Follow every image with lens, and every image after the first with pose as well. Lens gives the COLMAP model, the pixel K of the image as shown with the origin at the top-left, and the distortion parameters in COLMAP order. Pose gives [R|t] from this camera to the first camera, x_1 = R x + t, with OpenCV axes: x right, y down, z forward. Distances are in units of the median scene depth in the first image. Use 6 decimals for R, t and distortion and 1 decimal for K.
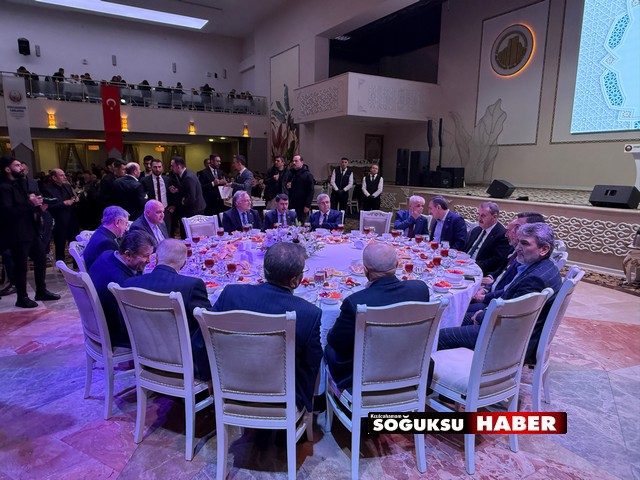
lens RADIAL K [[429.6, 0, 316.4], [0, 429.6, 243.0], [0, 0, 1]] dist [0.000292, 0.001478]
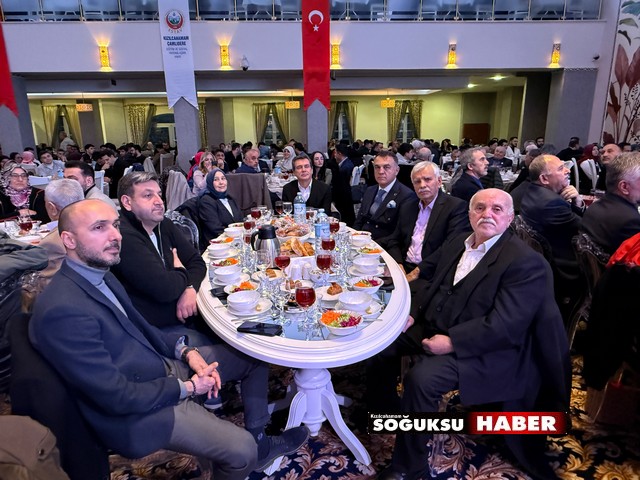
lens RADIAL K [[429.6, 0, 317.4], [0, 429.6, 252.9], [0, 0, 1]] dist [0.000292, 0.001478]
pose [[0.887543, 0.096693, -0.450464, -0.186144], [-0.059353, 0.993578, 0.096331, -0.071051], [0.456886, -0.058762, 0.887582, 0.468649]]
